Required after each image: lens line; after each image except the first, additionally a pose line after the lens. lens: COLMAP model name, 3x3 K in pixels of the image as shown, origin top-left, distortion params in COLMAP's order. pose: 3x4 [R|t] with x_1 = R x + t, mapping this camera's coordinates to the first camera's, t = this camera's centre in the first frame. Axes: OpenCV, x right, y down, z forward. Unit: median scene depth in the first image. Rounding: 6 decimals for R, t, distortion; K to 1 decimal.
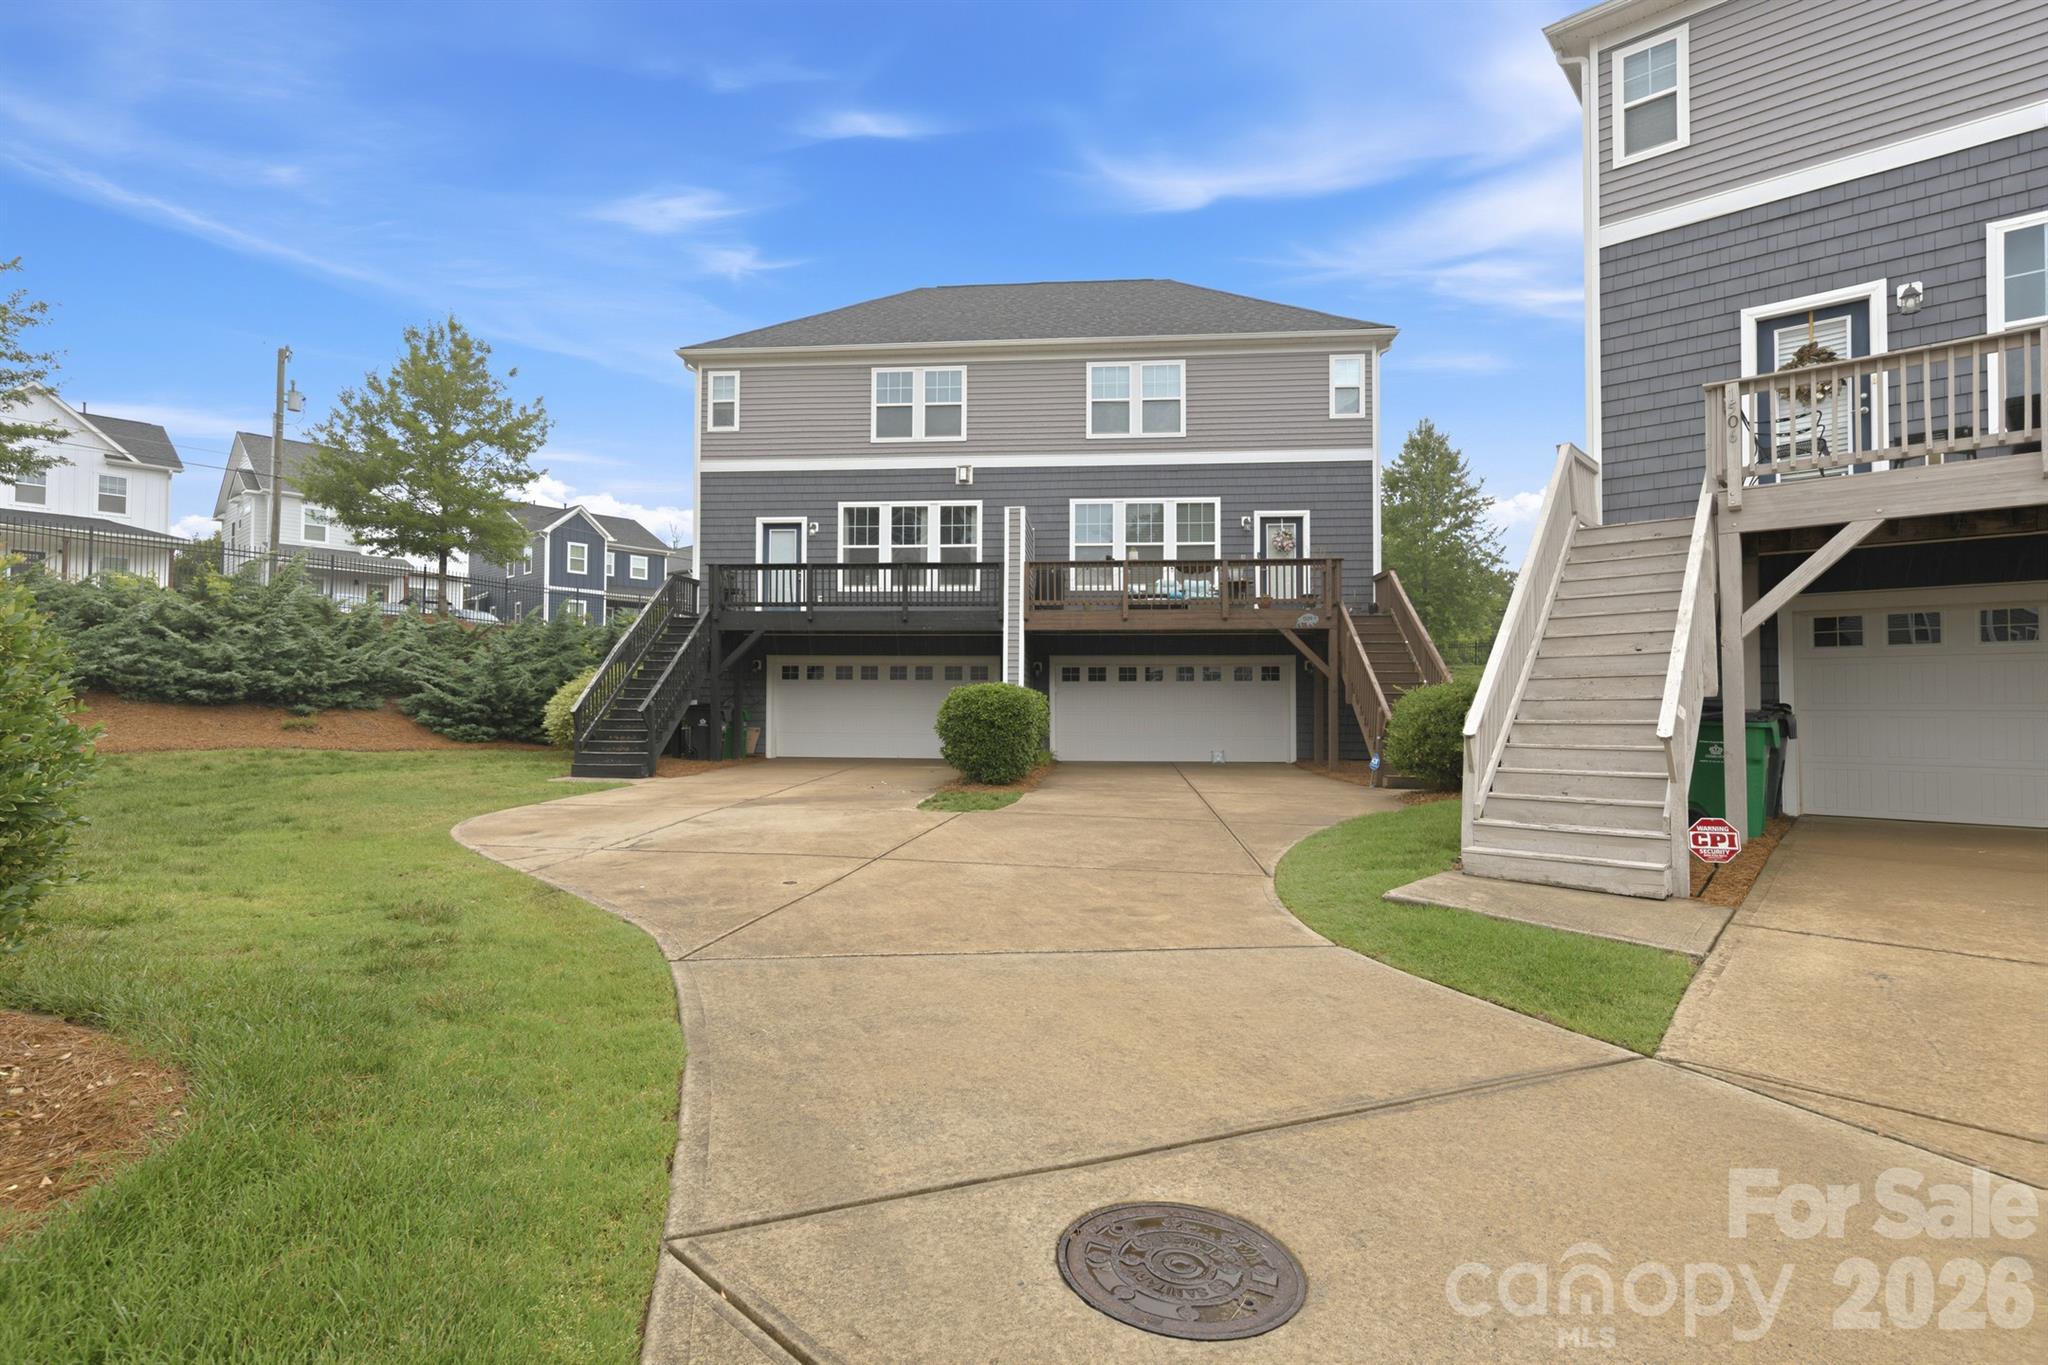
lens RADIAL K [[960.1, 0, 1024.0], [0, 960.1, 682.5], [0, 0, 1]] dist [0.004831, 0.000211]
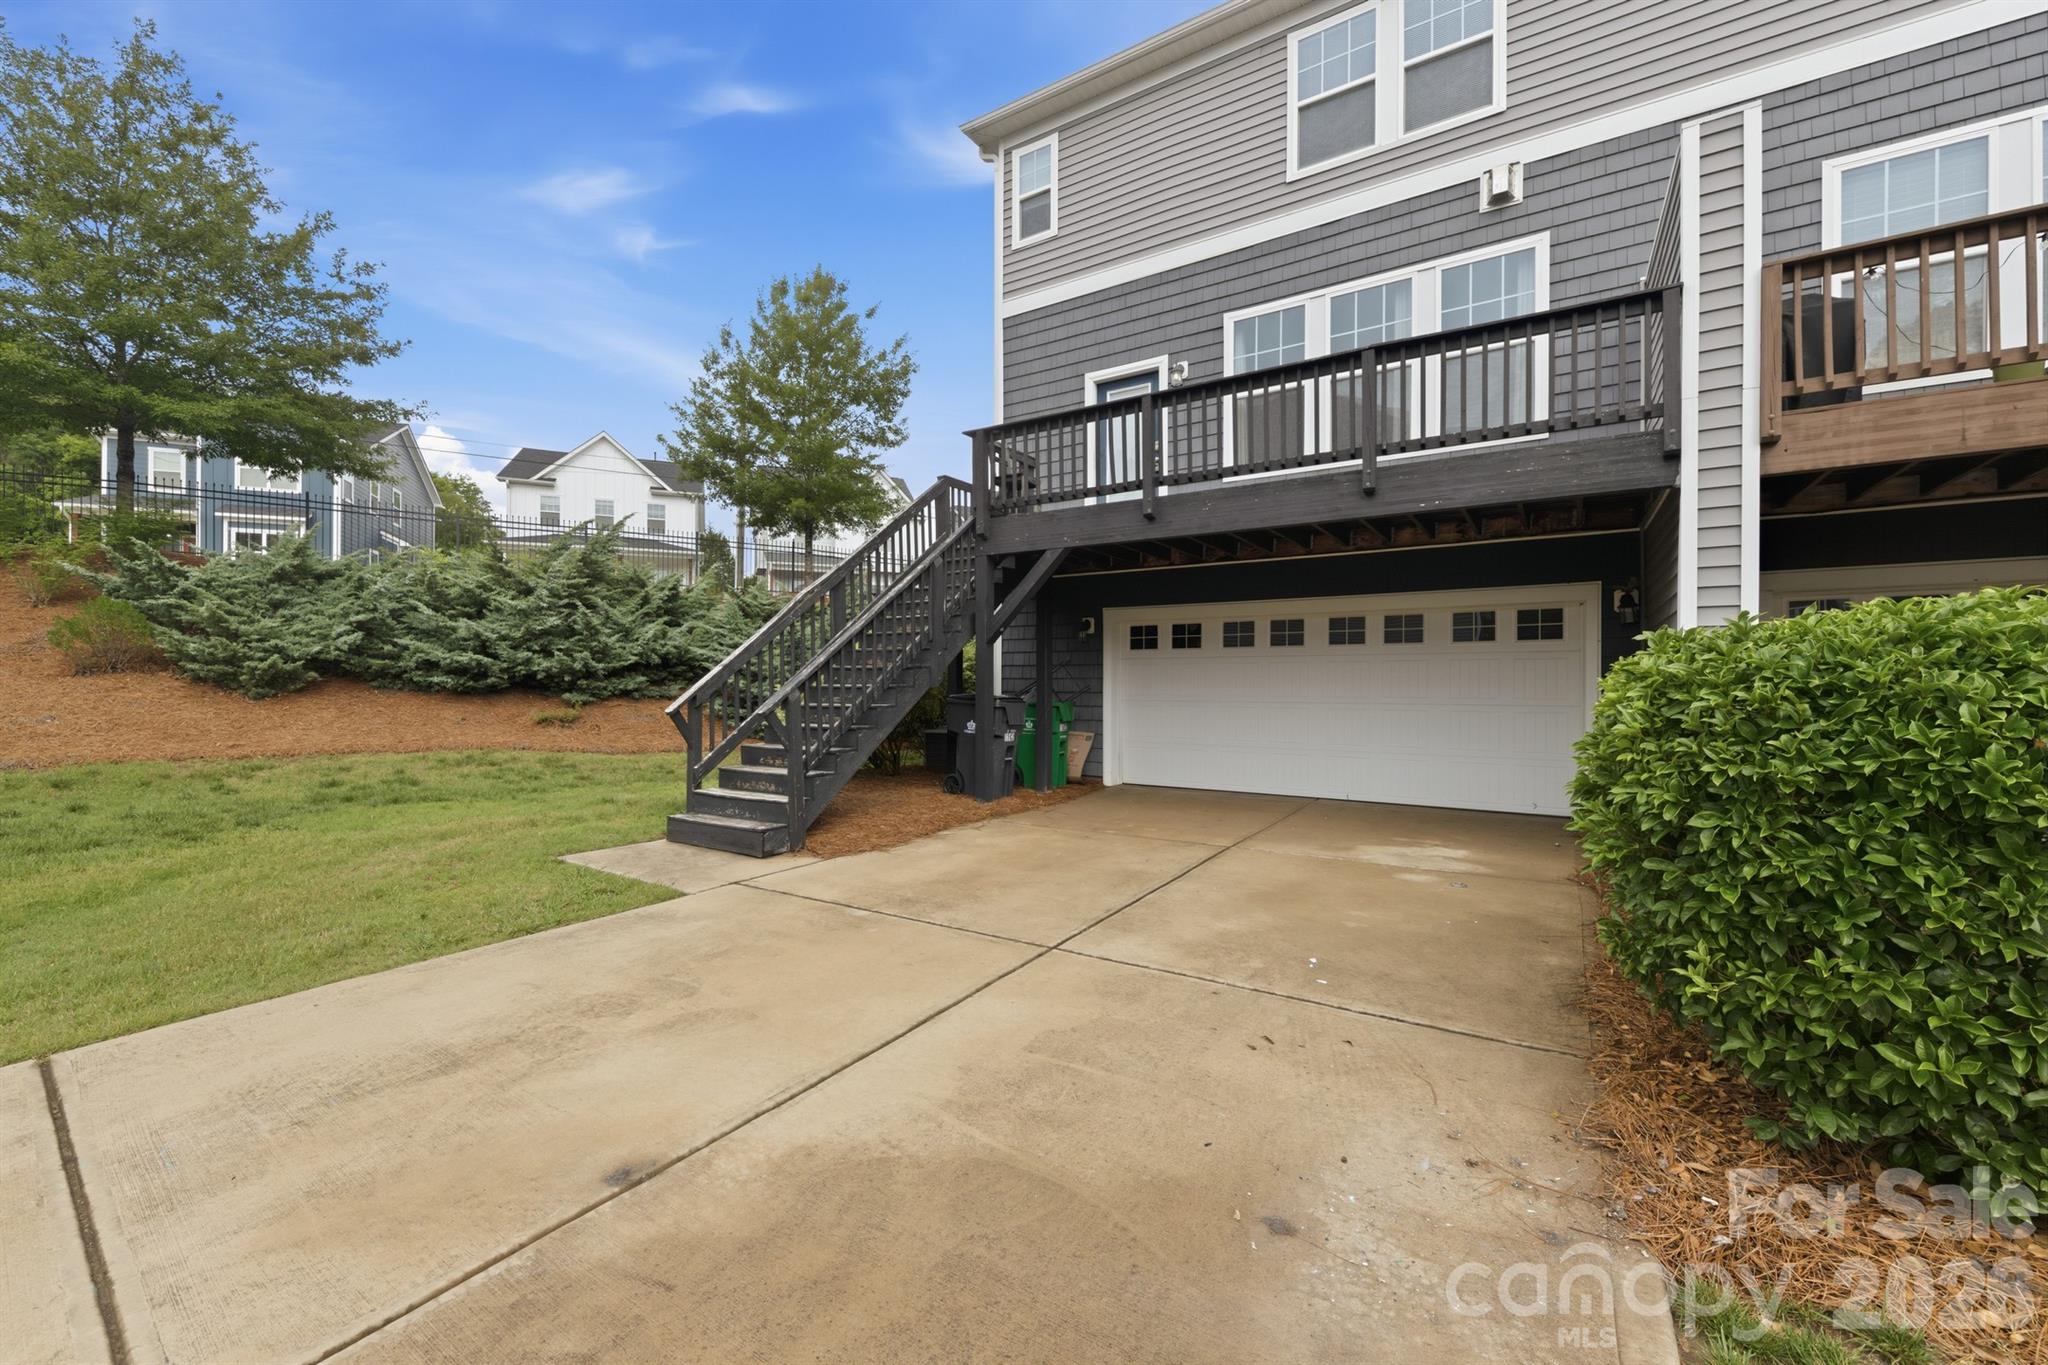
lens RADIAL K [[813.2, 0, 1024.0], [0, 813.2, 682.5], [0, 0, 1]] dist [0.011803, -0.000003]
pose [[0.882044, -0.005088, -0.471140, -0.078978], [0.013072, 0.999821, 0.013676, 0.009073], [0.470986, -0.018221, 0.881952, 0.544620]]
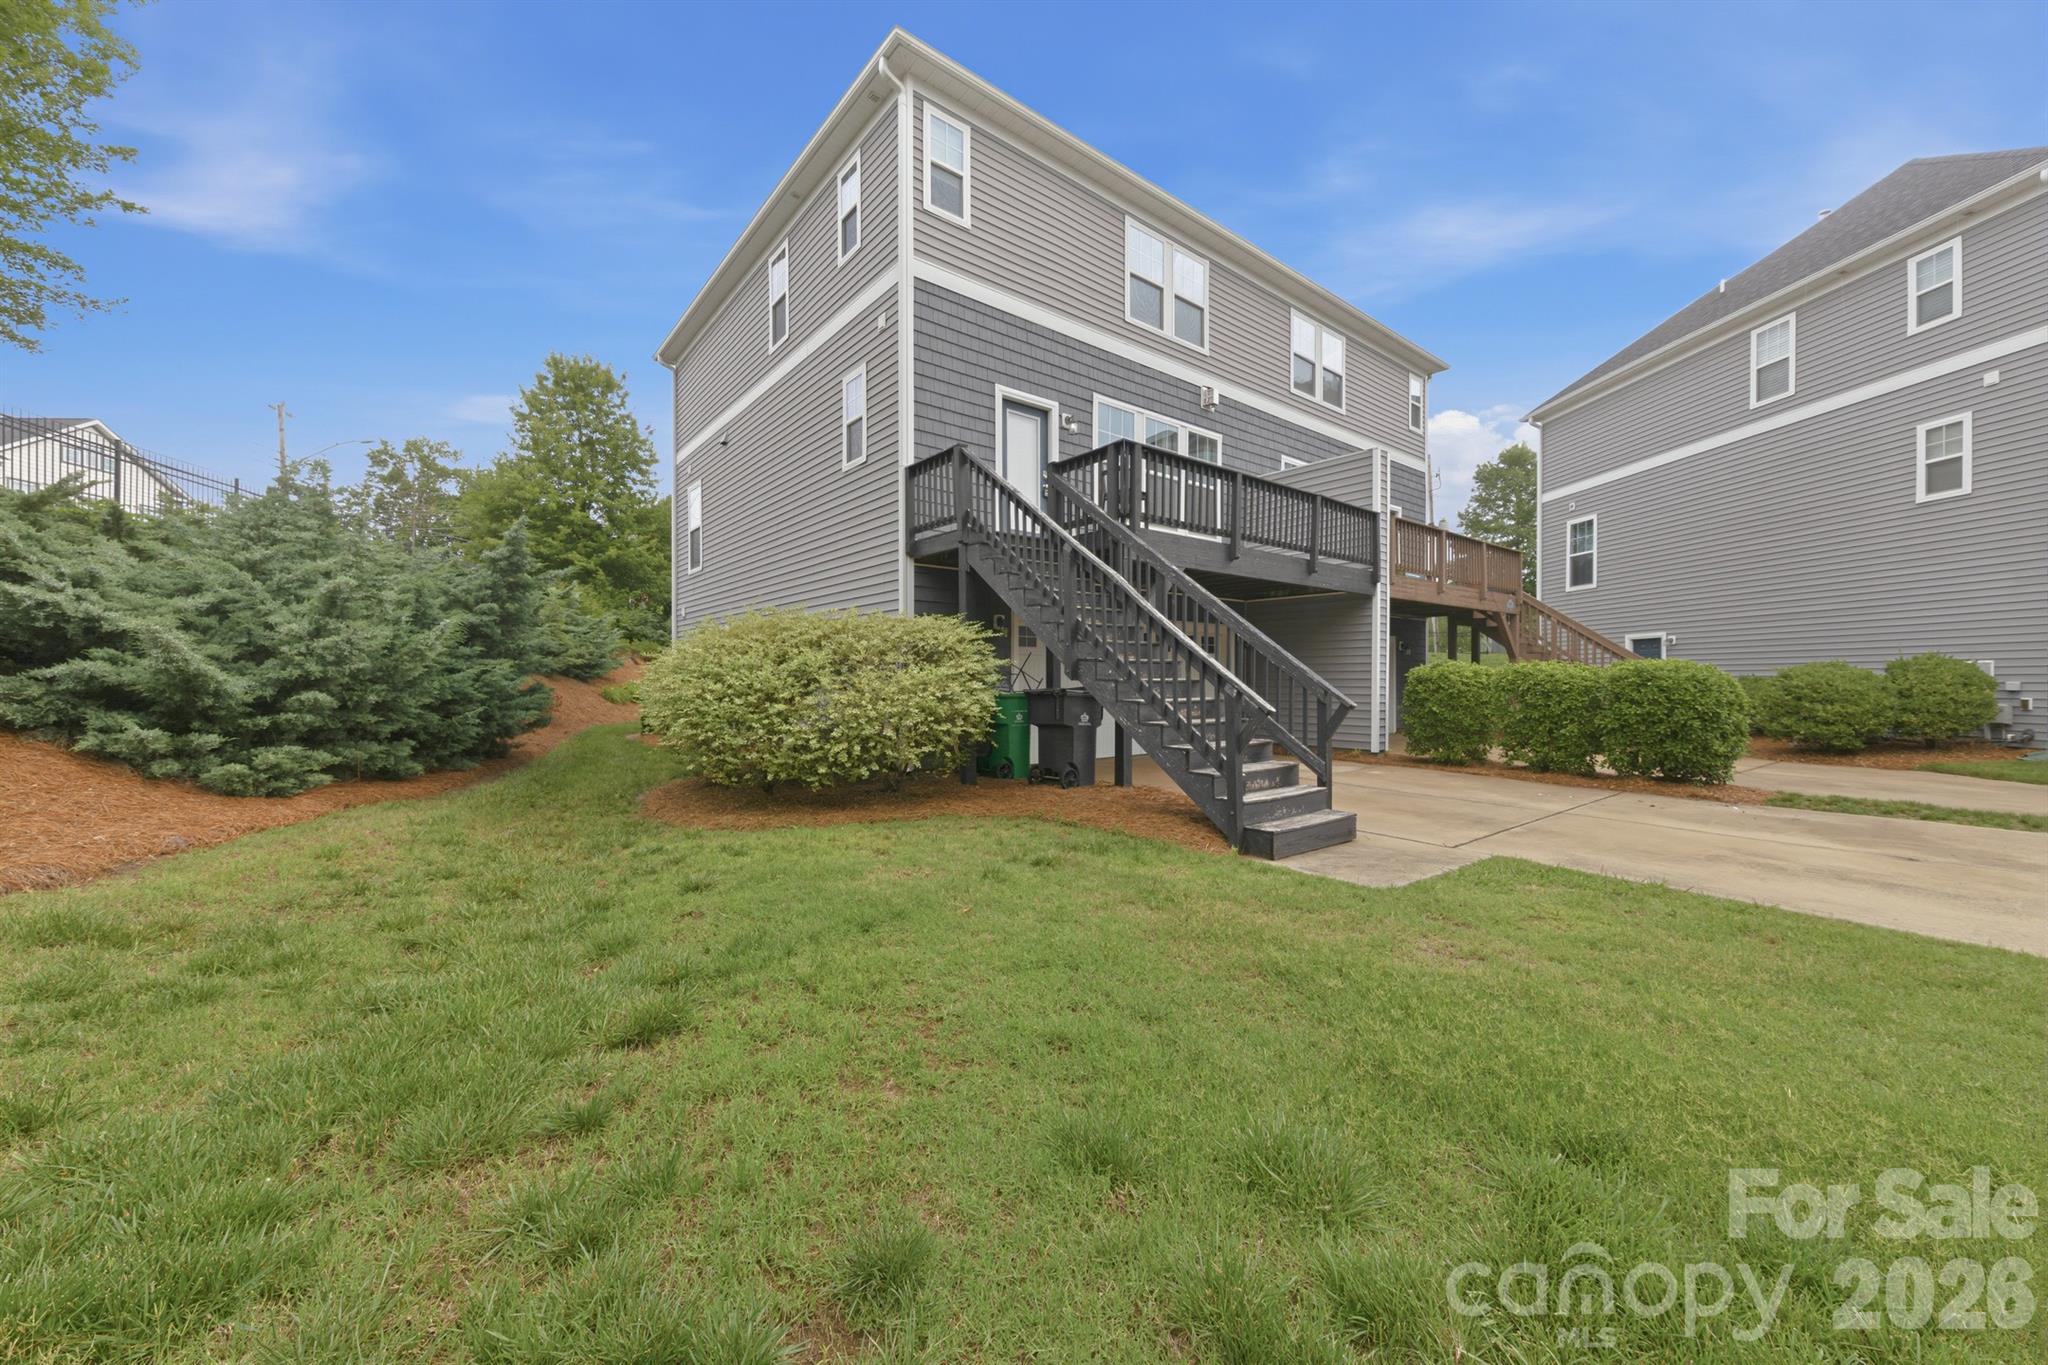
lens RADIAL K [[754.8, 0, 1024.0], [0, 754.8, 682.5], [0, 0, 1]] dist [0.015380, -0.000080]
pose [[0.730002, -0.004972, 0.683427, -0.603760], [-0.008640, 0.999826, 0.016503, 0.012335], [-0.683391, -0.017952, 0.729832, 0.634165]]
